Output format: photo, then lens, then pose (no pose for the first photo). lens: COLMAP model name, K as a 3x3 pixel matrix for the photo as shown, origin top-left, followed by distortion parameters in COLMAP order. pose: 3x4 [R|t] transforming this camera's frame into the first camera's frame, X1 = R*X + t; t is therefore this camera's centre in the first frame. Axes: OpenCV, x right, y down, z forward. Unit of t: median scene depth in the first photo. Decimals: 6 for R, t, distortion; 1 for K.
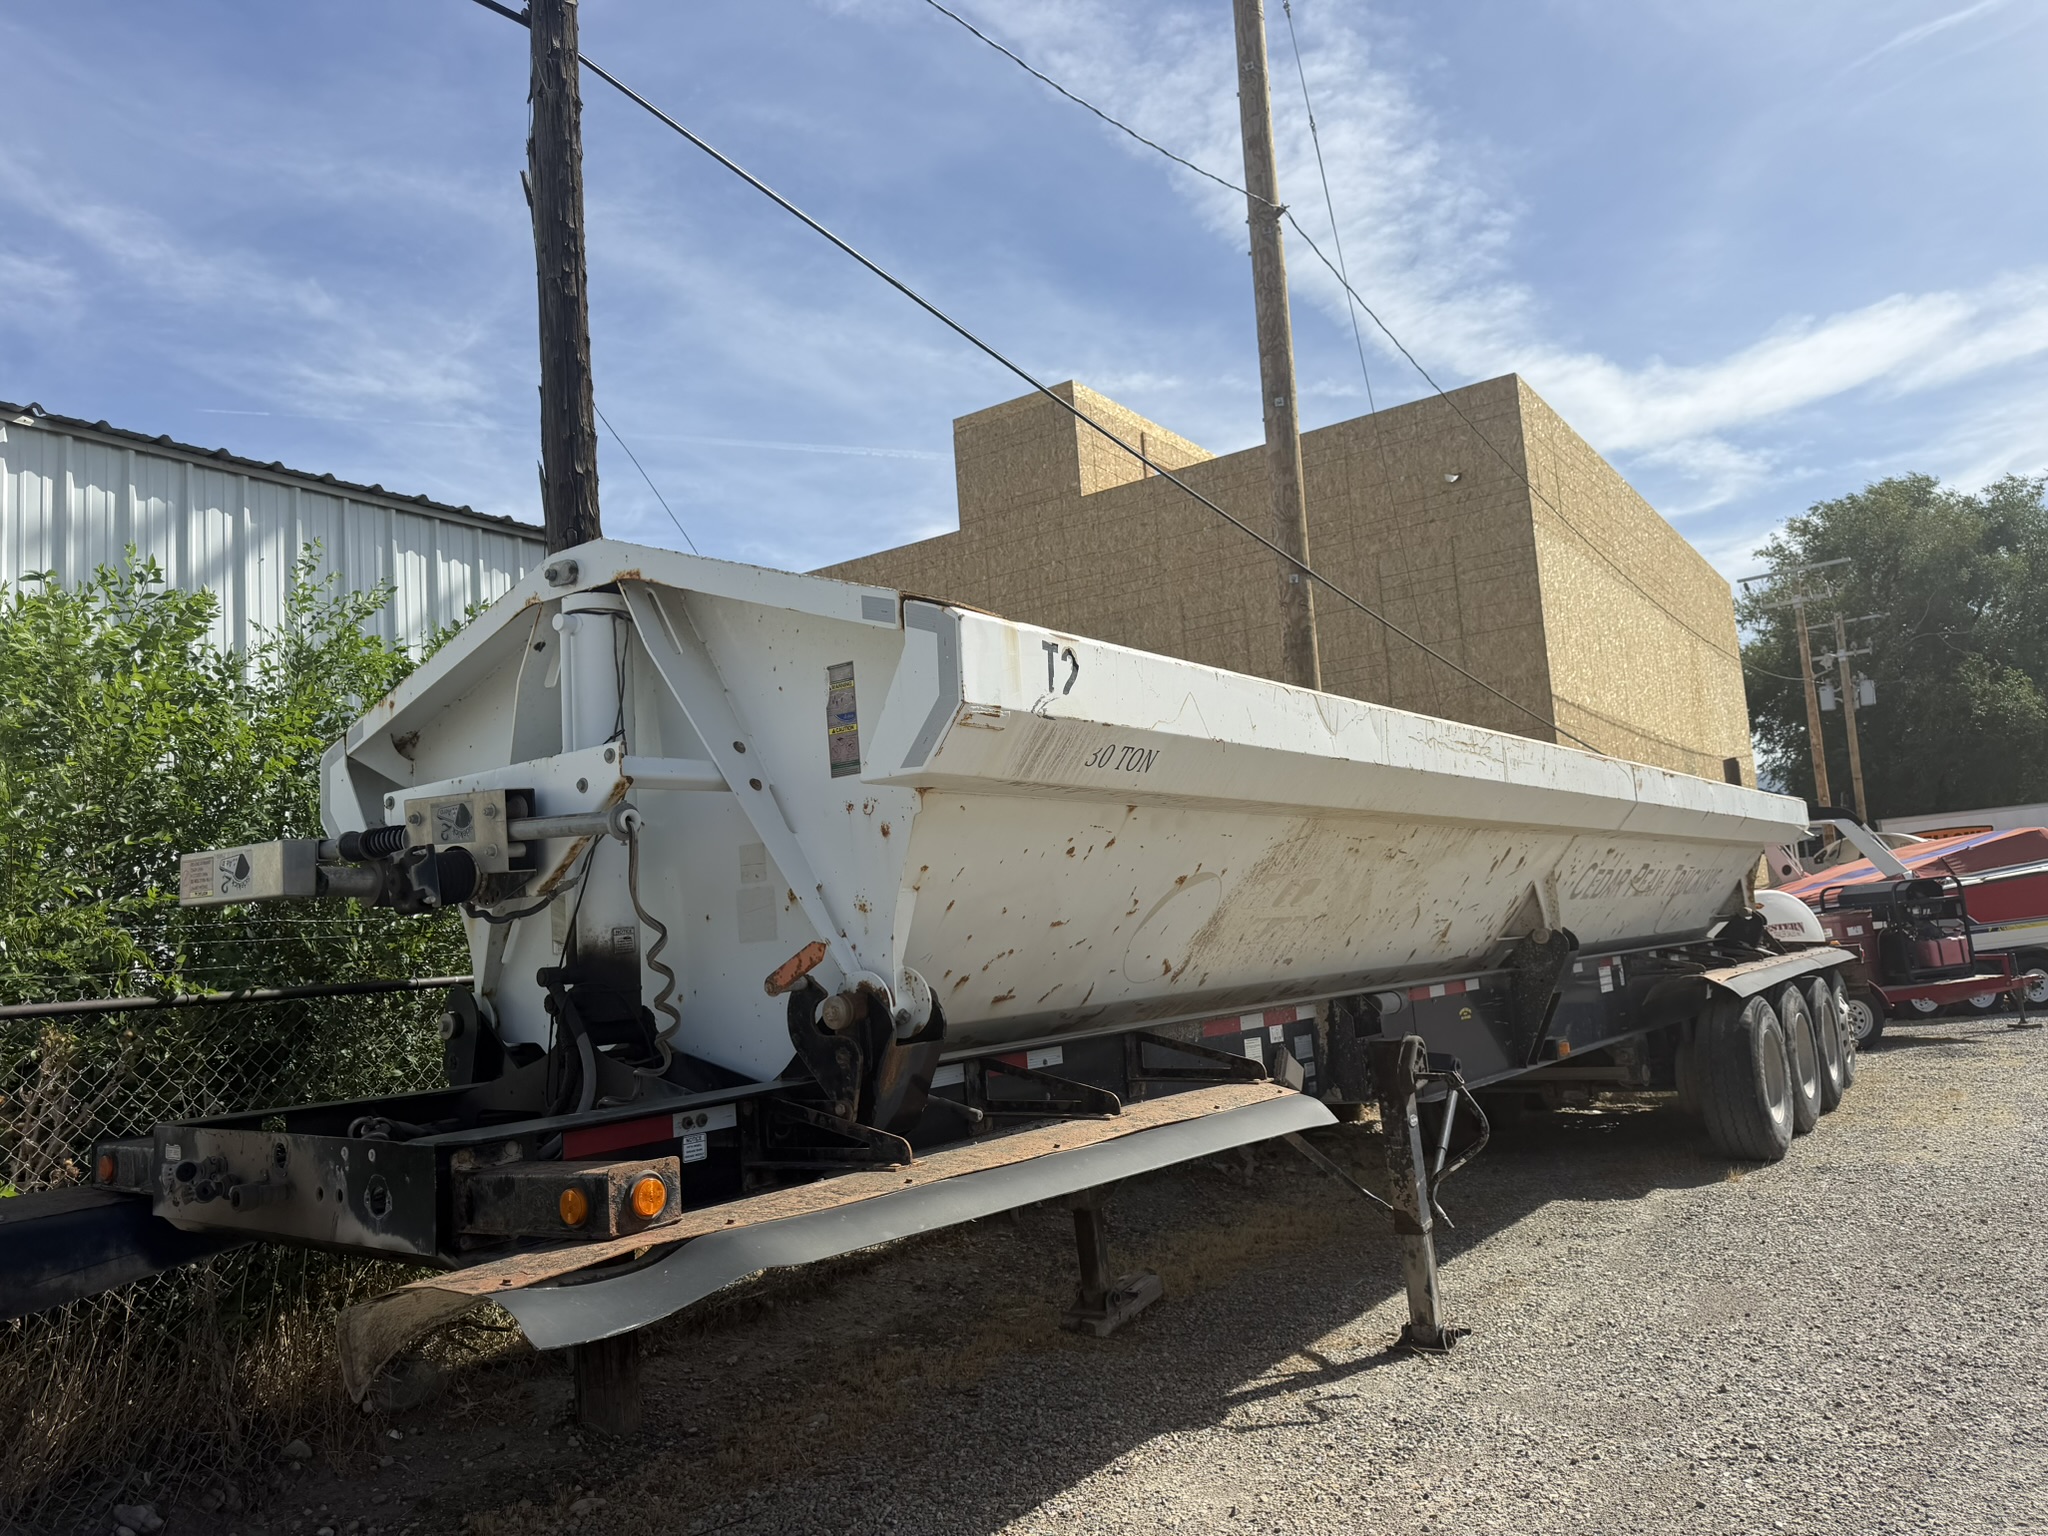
lens RADIAL K [[1451.7, 0, 1041.7], [0, 1451.7, 769.1], [0, 0, 1]] dist [0.014138, -0.018767]
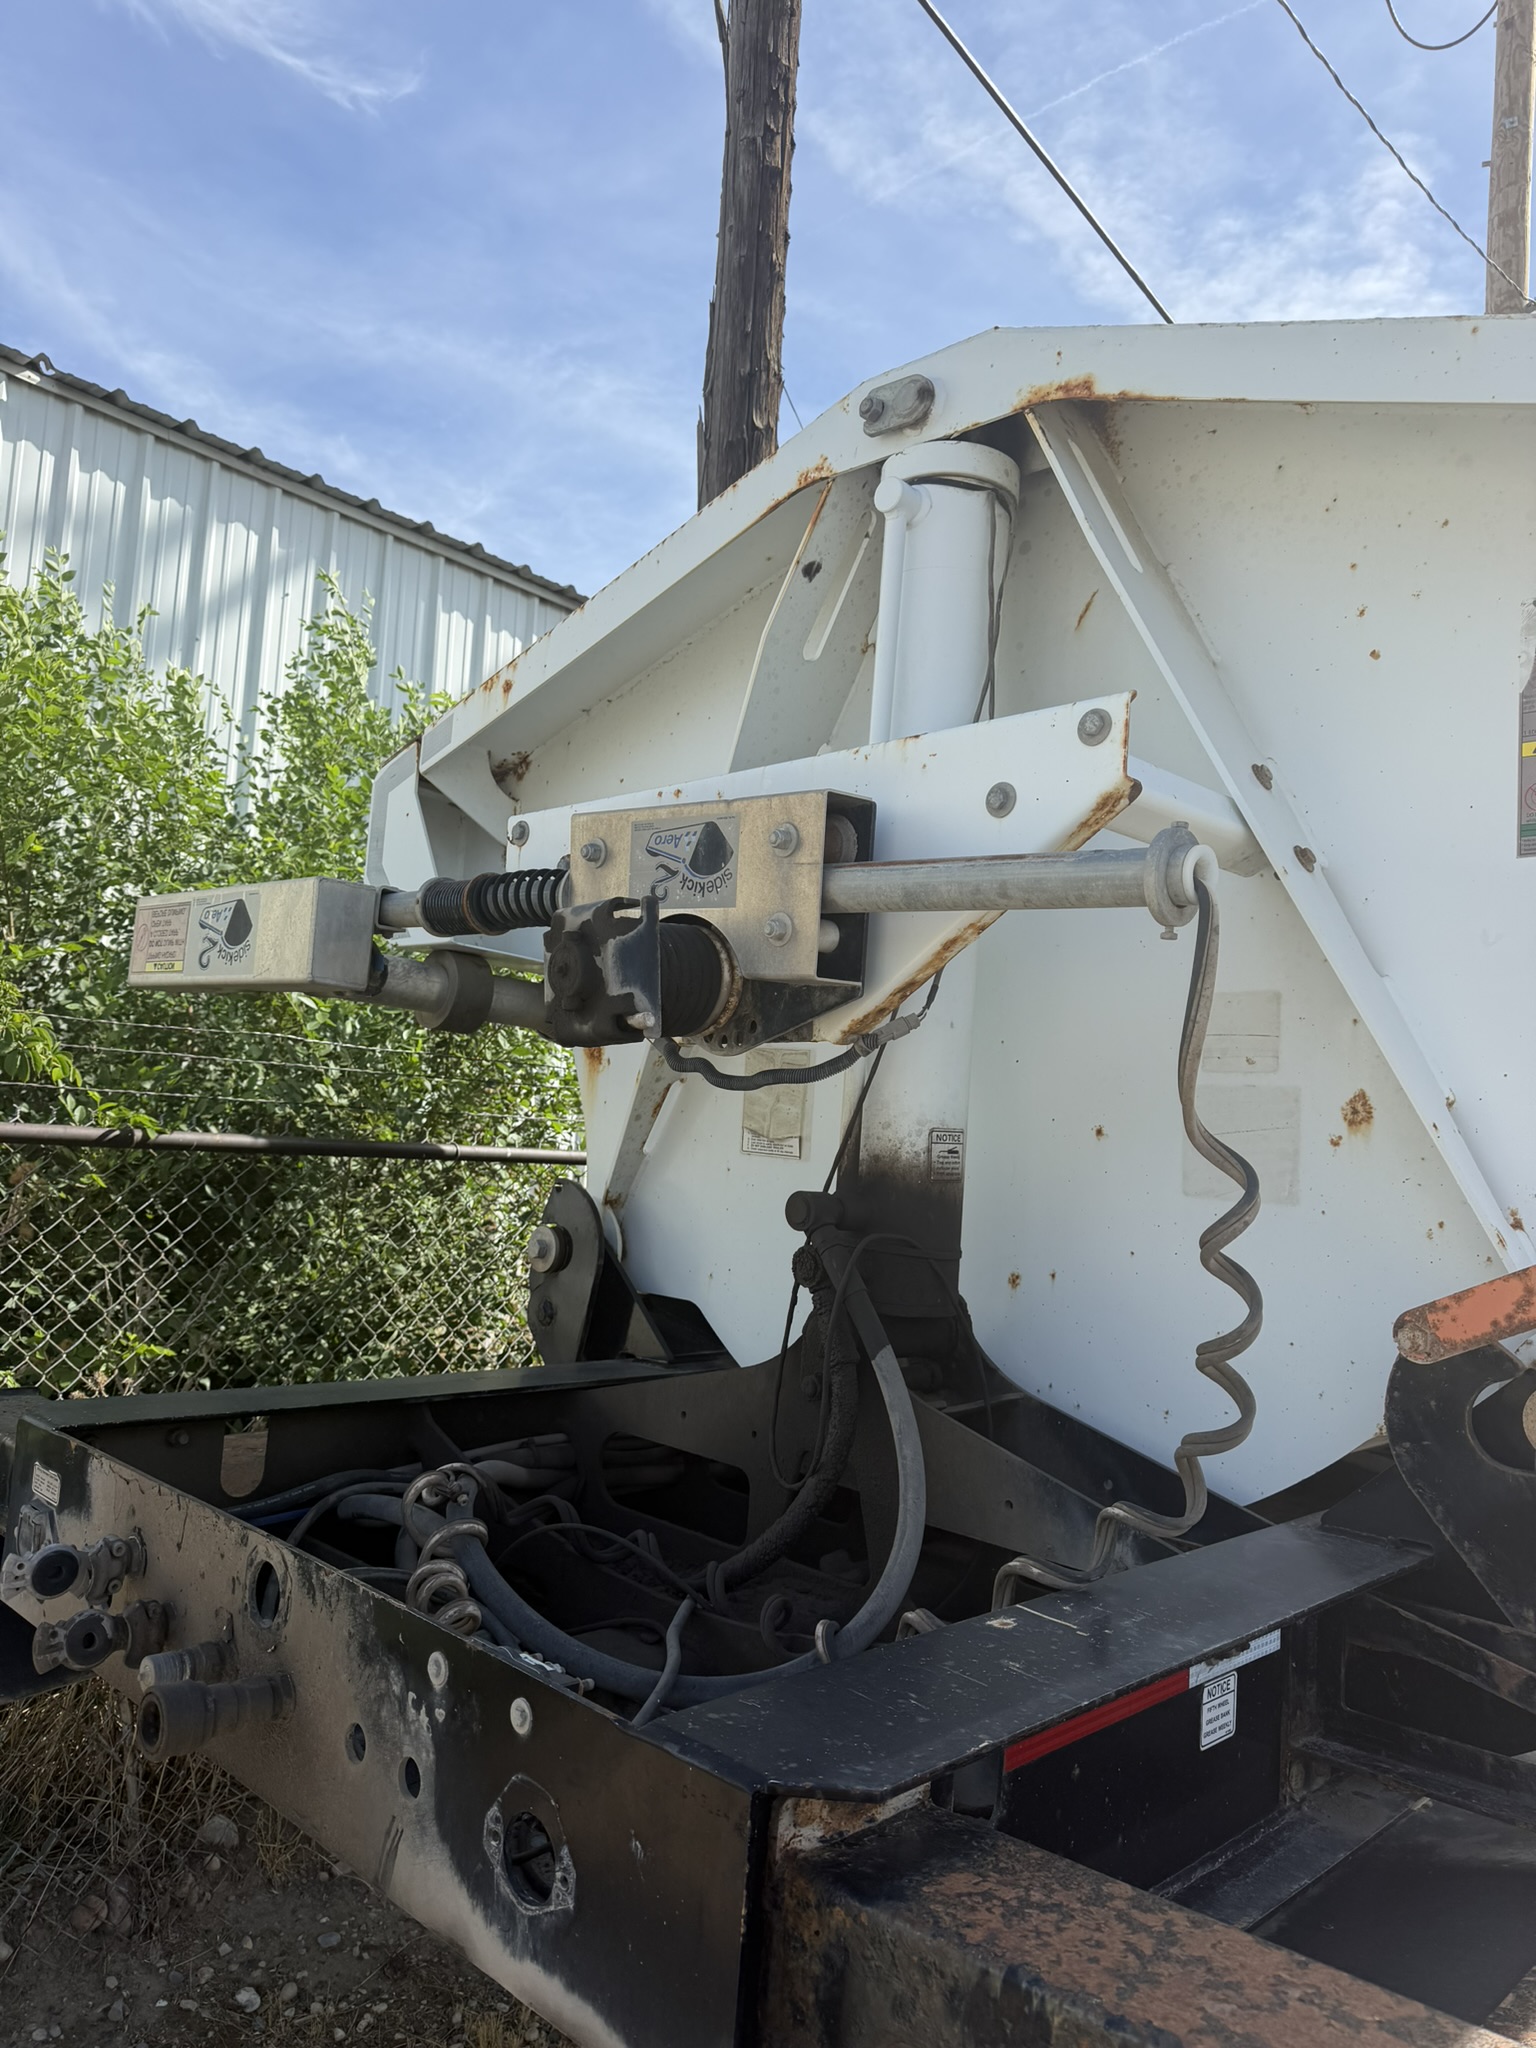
lens RADIAL K [[1451.7, 0, 765.7], [0, 1451.7, 1030.2], [0, 0, 1]] dist [0.014138, -0.018767]
pose [[0.982176, 0.123572, -0.141632, -0.183812], [-0.118516, 0.991993, 0.043627, 0.039628], [0.145889, -0.026064, 0.988958, 0.328964]]
